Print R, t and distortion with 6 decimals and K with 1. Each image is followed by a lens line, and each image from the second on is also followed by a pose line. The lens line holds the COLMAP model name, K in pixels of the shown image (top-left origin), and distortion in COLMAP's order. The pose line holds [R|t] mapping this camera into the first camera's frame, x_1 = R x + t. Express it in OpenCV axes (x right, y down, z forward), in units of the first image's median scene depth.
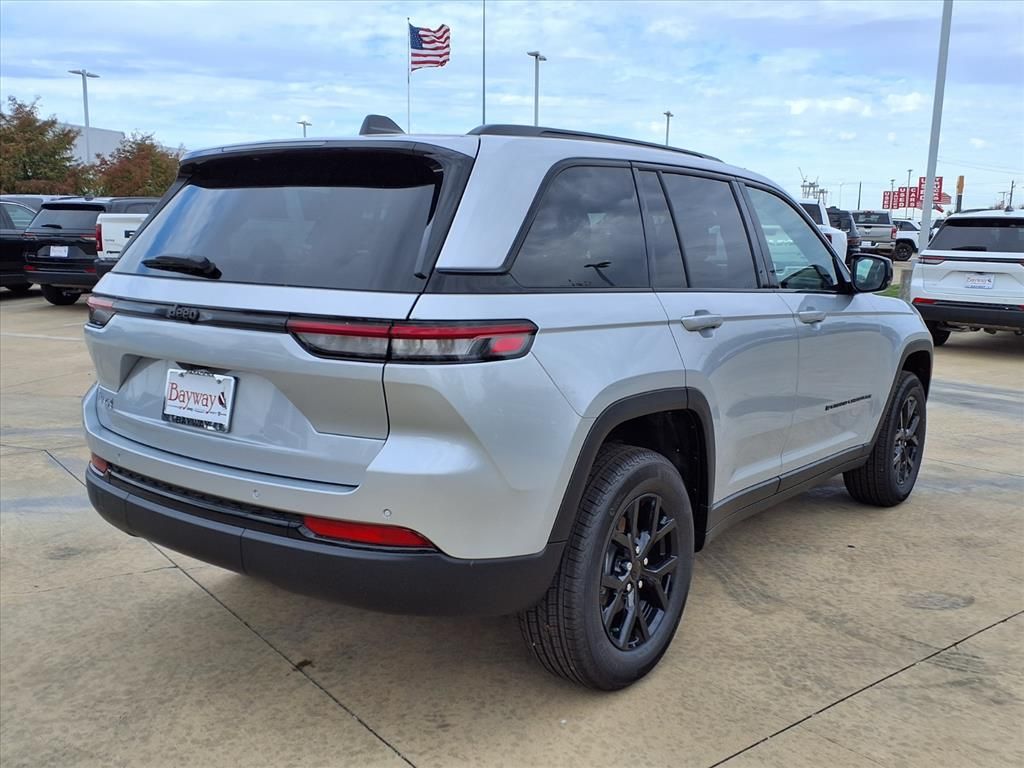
lens RADIAL K [[807.9, 0, 512.3], [0, 807.9, 381.5], [0, 0, 1]] dist [0.006737, 0.001384]
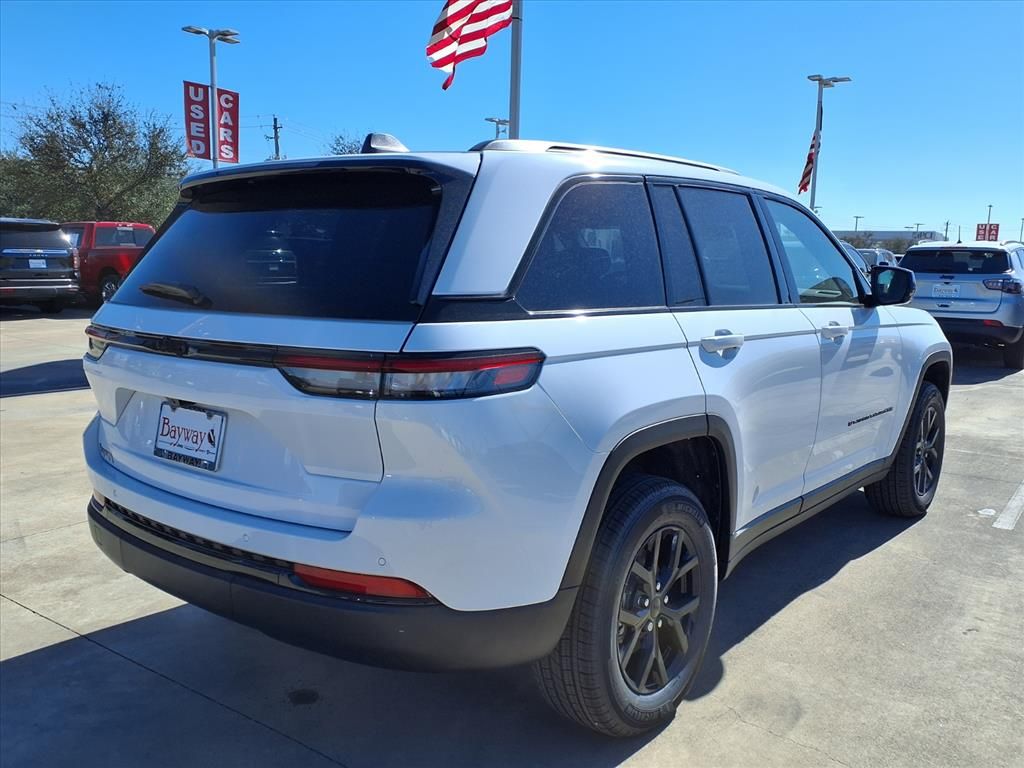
lens RADIAL K [[766.6, 0, 508.4], [0, 766.6, 382.6], [0, 0, 1]] dist [-0.035093, -0.003108]
pose [[0.999295, -0.011567, -0.035708, 0.016771], [0.011368, 0.999919, -0.005769, -0.027813], [0.035771, 0.005359, 0.999346, 0.108517]]
